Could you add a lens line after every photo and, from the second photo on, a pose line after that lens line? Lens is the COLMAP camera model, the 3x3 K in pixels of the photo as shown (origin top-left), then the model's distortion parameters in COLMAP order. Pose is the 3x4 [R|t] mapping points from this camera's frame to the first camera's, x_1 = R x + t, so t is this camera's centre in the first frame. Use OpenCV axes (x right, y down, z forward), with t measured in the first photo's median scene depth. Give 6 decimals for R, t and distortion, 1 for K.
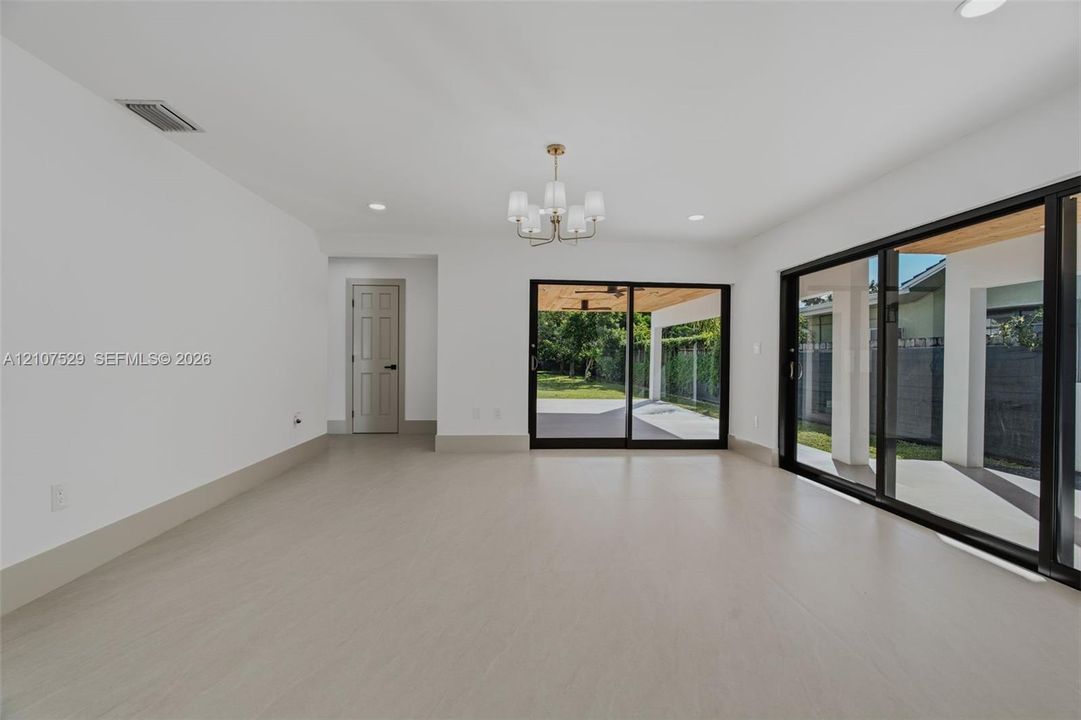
lens RADIAL K [[465.5, 0, 525.9], [0, 465.5, 359.4], [0, 0, 1]] dist [0.002008, 0.000374]
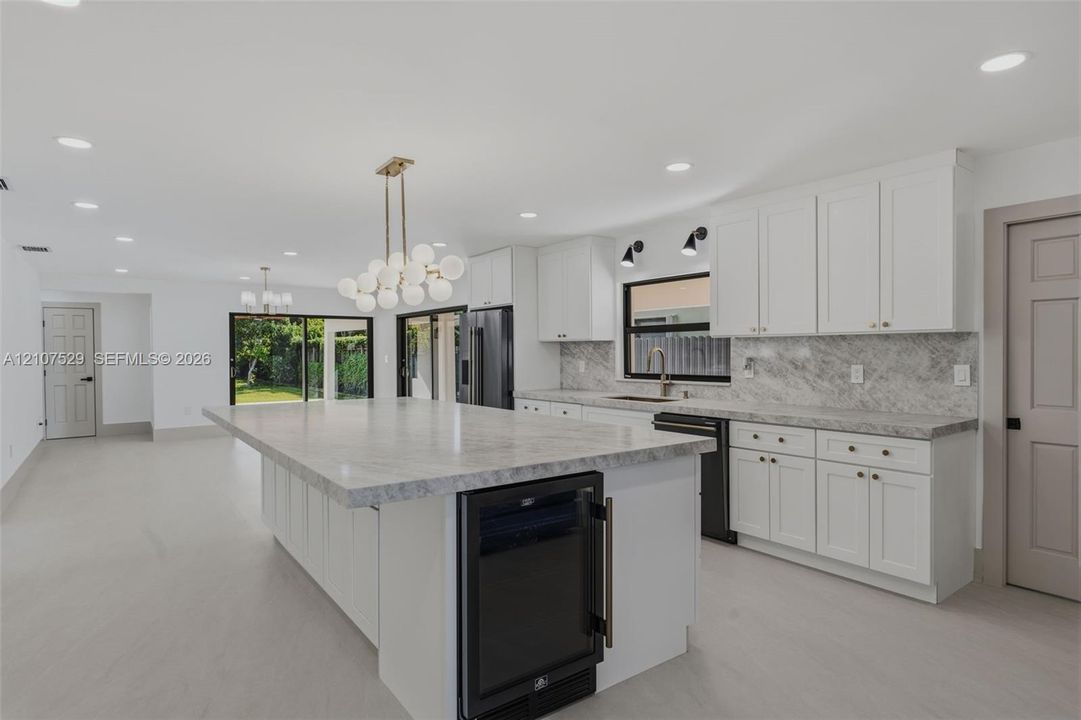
lens RADIAL K [[594.7, 0, 537.4], [0, 594.7, 356.4], [0, 0, 1]] dist [0.007610, 0.000381]
pose [[0.827342, -0.017085, 0.561438, -0.196618], [0.014053, 0.999854, 0.009717, -0.038801], [-0.561522, -0.000150, 0.827462, -0.844819]]
